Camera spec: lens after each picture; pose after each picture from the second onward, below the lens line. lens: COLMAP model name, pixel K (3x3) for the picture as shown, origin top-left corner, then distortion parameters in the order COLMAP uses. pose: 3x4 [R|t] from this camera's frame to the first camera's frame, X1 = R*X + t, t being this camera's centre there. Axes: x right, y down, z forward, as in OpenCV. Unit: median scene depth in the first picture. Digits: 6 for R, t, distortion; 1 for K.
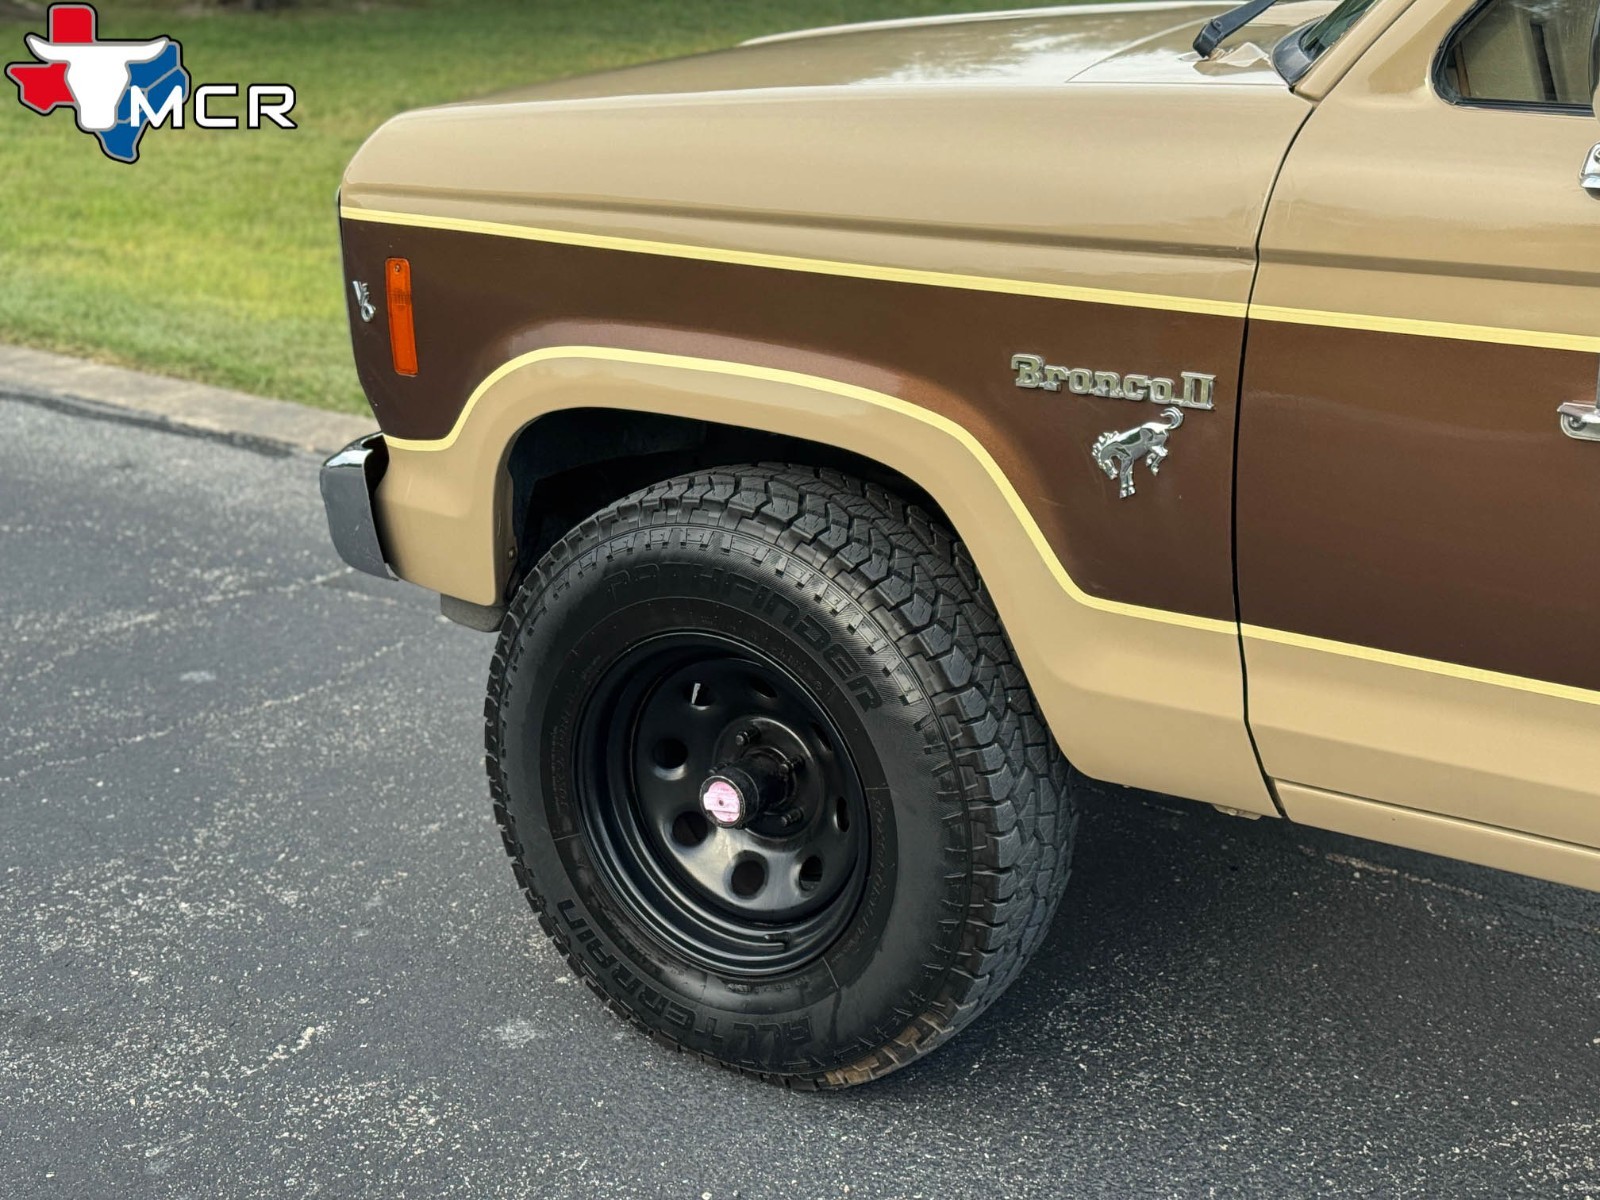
lens RADIAL K [[2305.8, 0, 813.9], [0, 2305.8, 600.6], [0, 0, 1]] dist [0.130090, 0.000000]
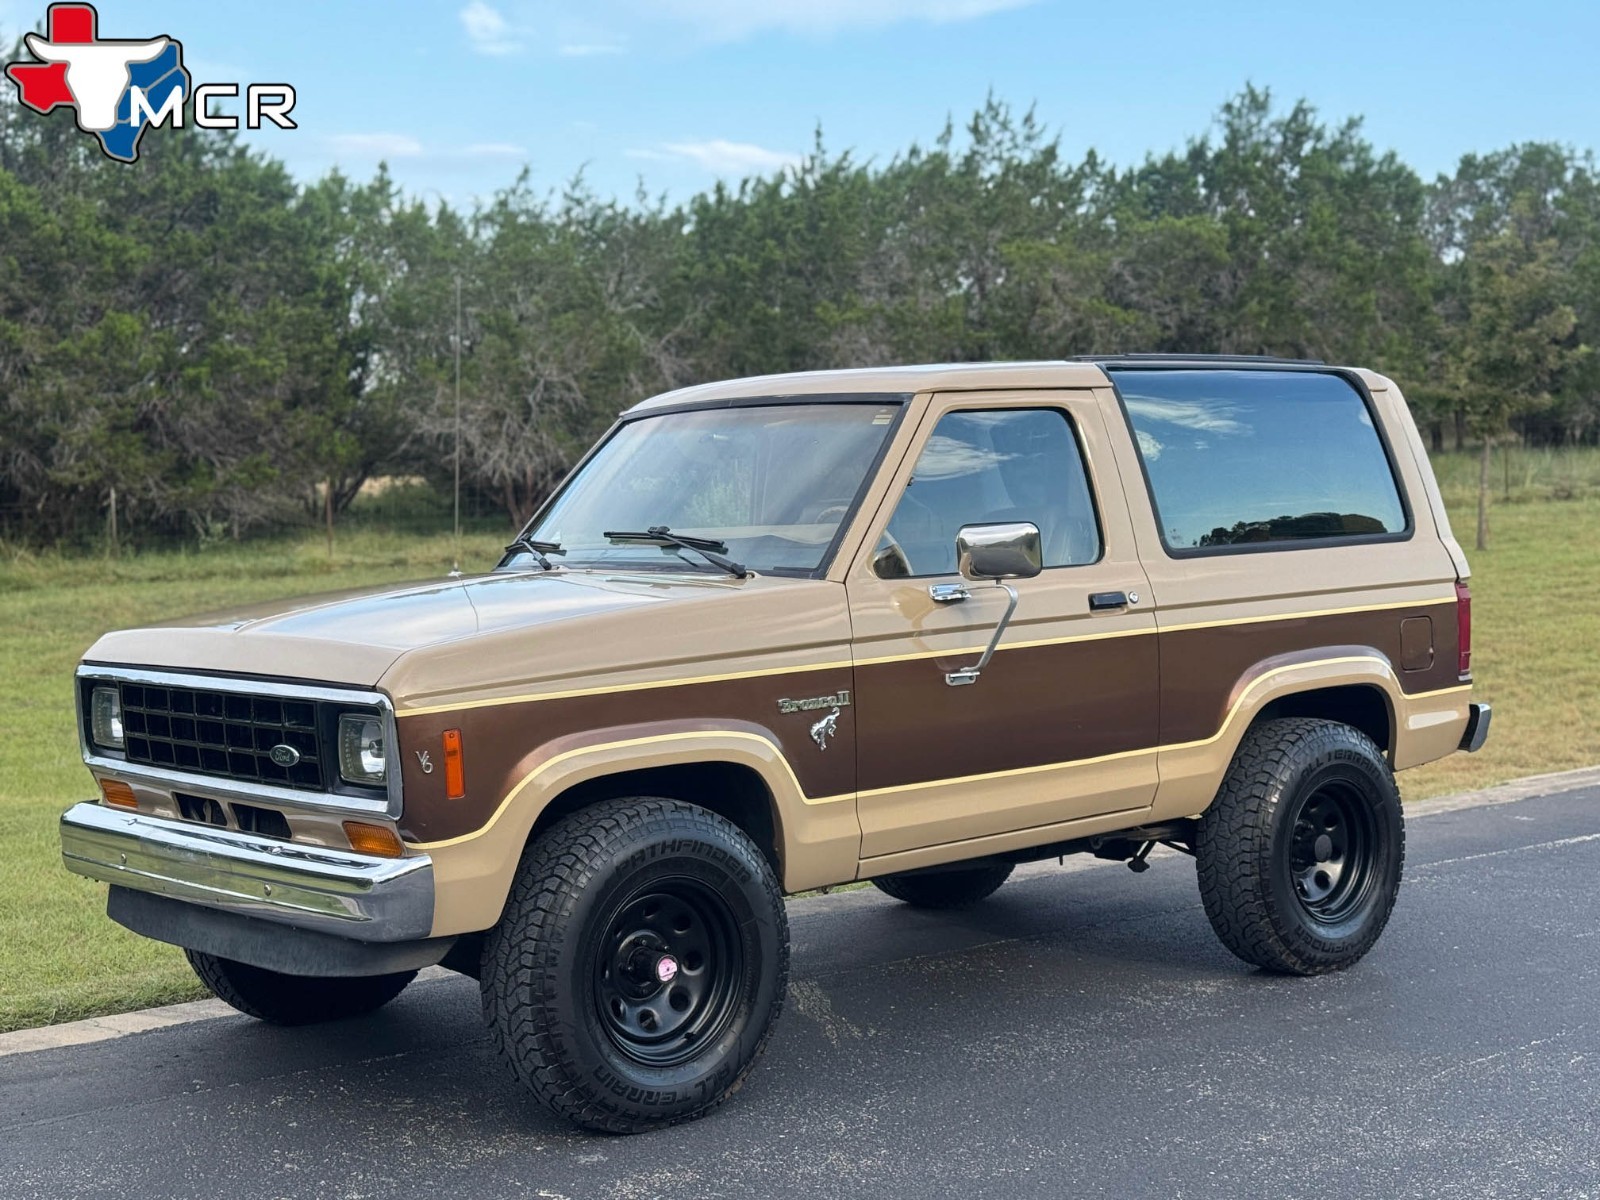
lens RADIAL K [[2305.8, 0, 803.3], [0, 2305.8, 606.0], [0, 0, 1]] dist [0.130090, 0.000000]
pose [[0.276645, -0.063825, 0.958850, -1.948872], [0.325613, 0.944993, -0.031043, -0.108018], [-0.904126, 0.320802, 0.282210, 0.281992]]
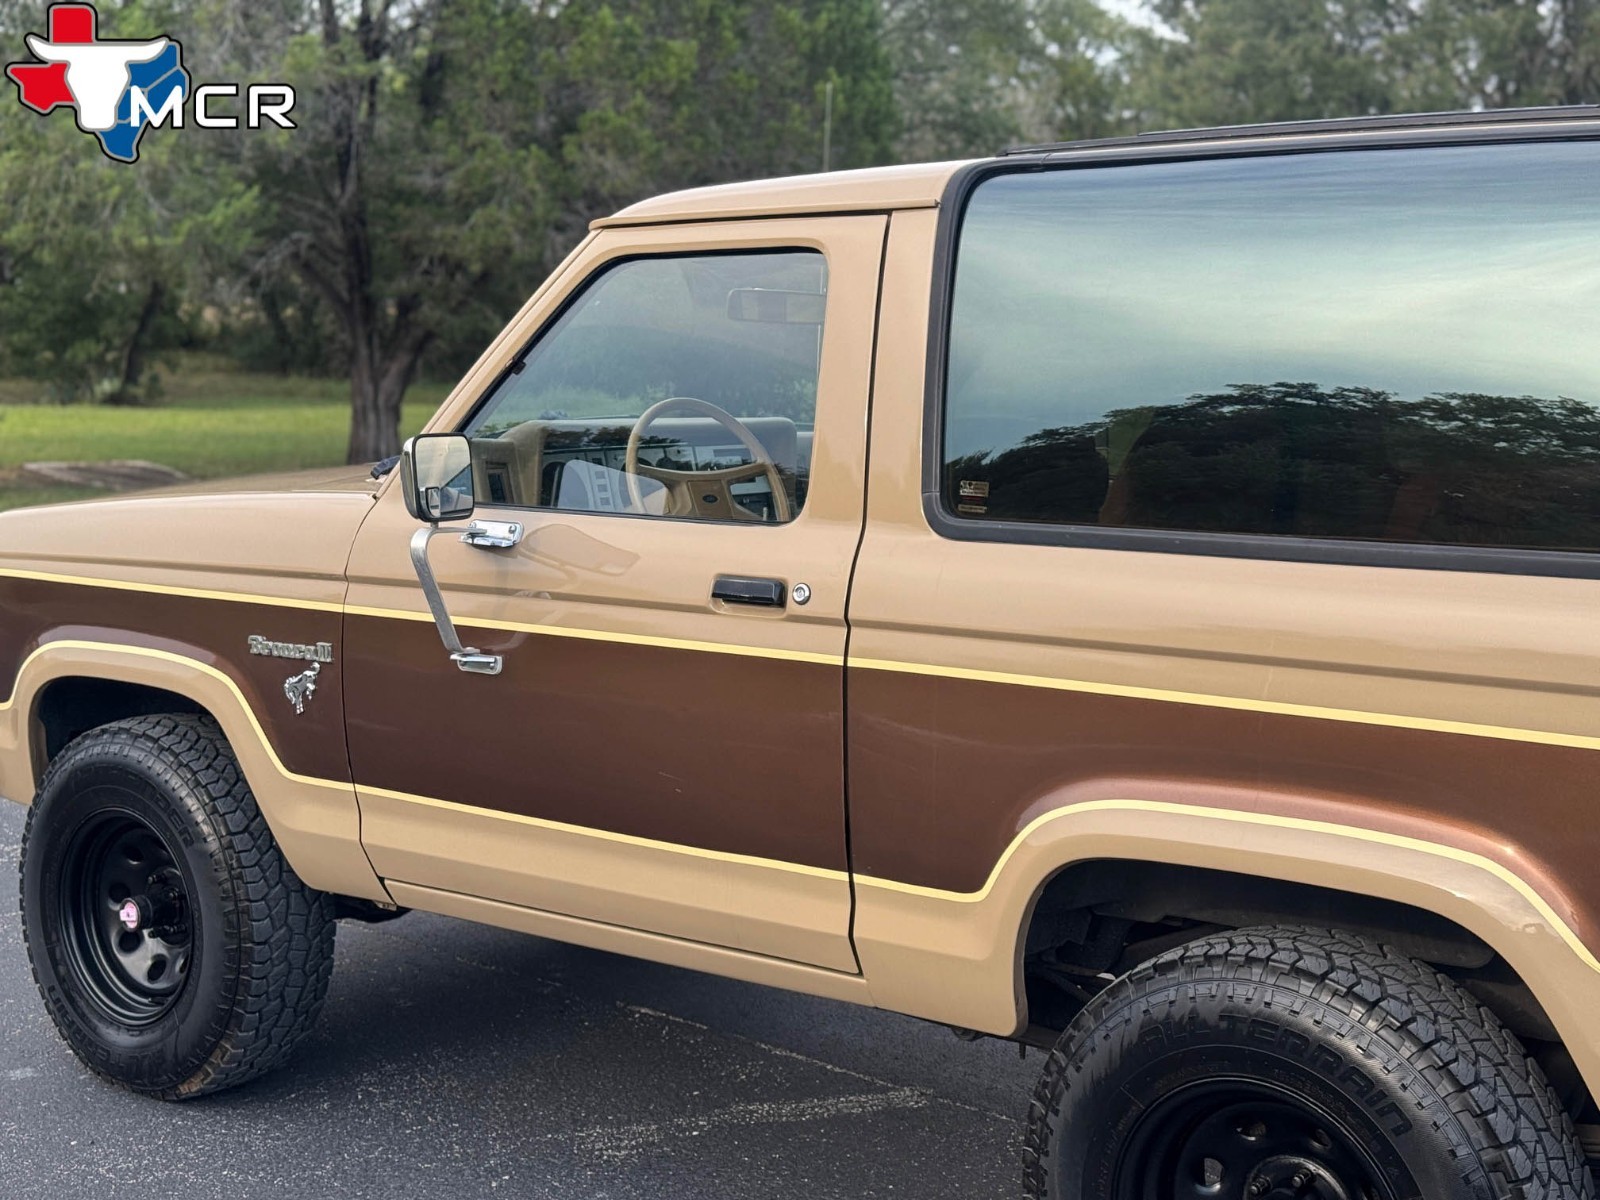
lens RADIAL K [[2305.8, 0, 813.2], [0, 2305.8, 594.9], [0, 0, 1]] dist [0.130090, 0.000000]
pose [[0.995724, 0.011165, -0.091703, 0.637948], [-0.029254, 0.979693, -0.198360, 0.192538], [0.087626, 0.200194, 0.975830, -0.675040]]
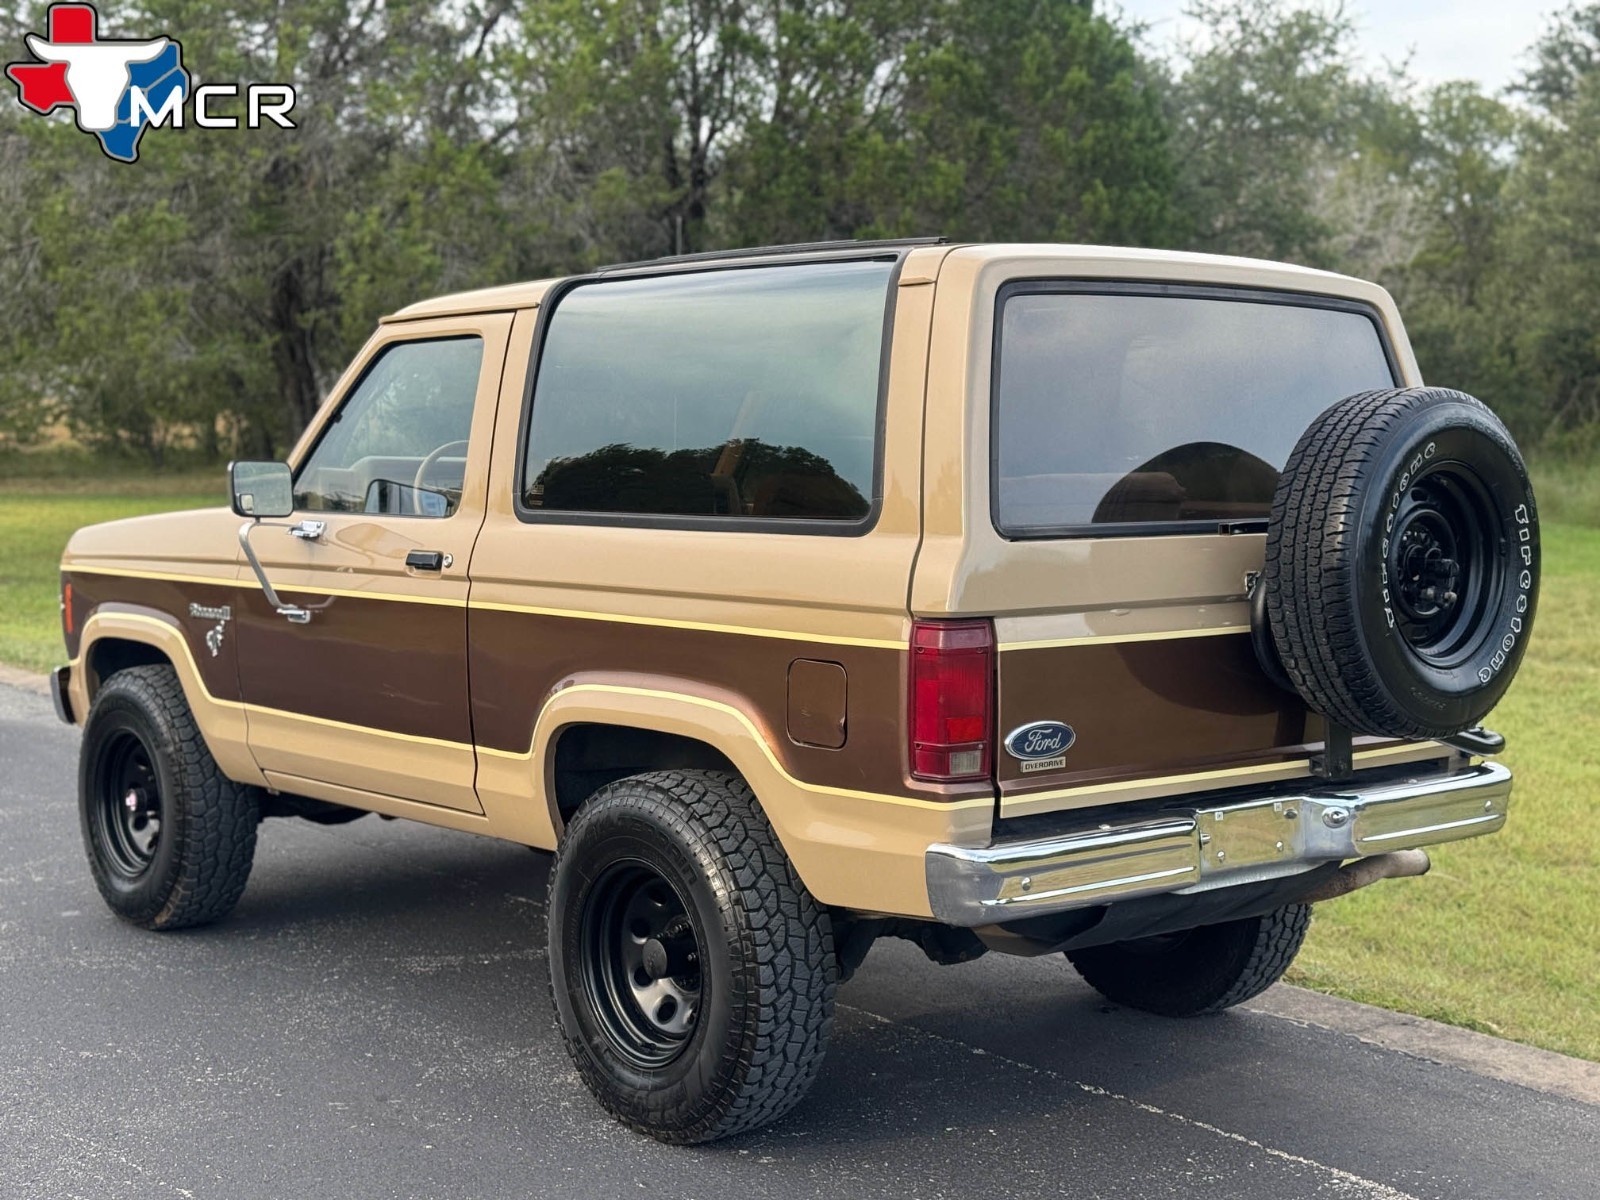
lens RADIAL K [[2305.8, 0, 806.6], [0, 2305.8, 595.7], [0, 0, 1]] dist [0.130090, 0.000000]
pose [[0.956702, 0.016127, -0.290623, 1.417637], [-0.086009, 0.969540, -0.229334, 0.400282], [0.278072, 0.244401, 0.928948, -1.175531]]
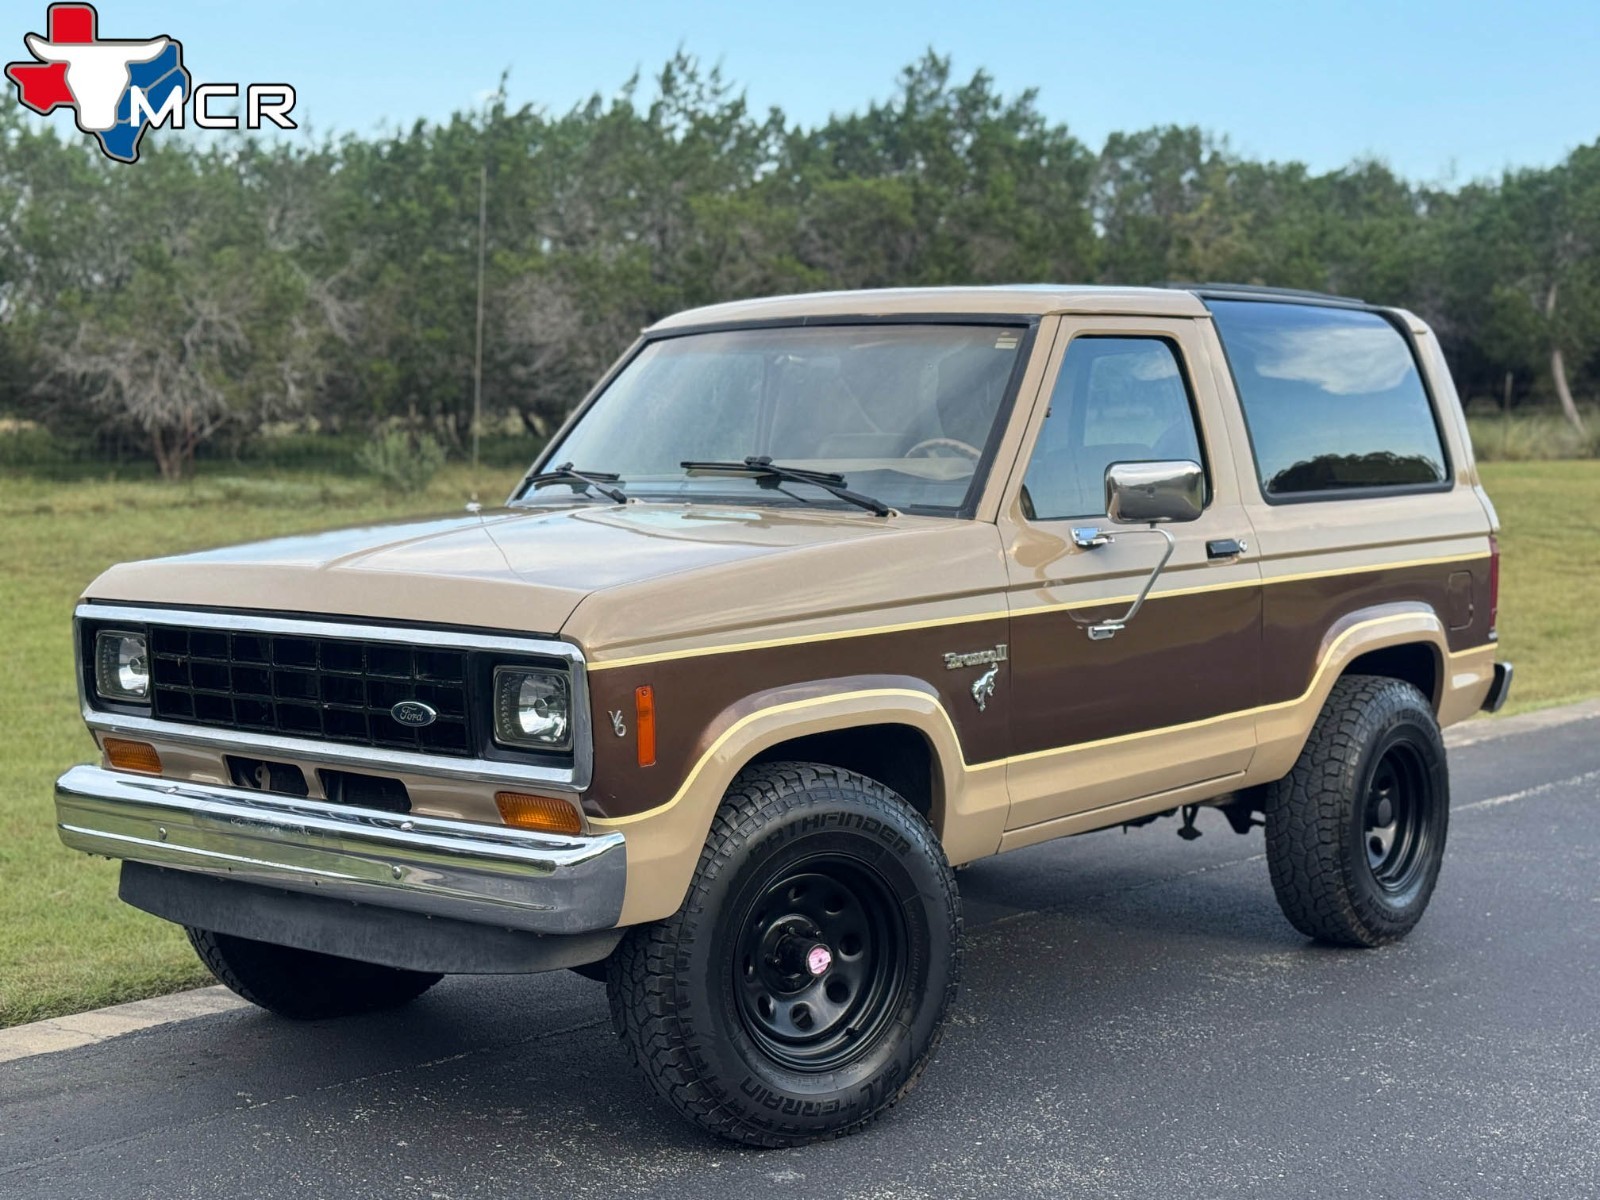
lens RADIAL K [[2305.8, 0, 792.3], [0, 2305.8, 591.3], [0, 0, 1]] dist [0.130090, 0.000000]
pose [[0.115692, -0.071619, 0.990700, -1.798514], [0.313209, 0.949144, 0.032039, -0.247419], [-0.942611, 0.306589, 0.132240, 0.784197]]
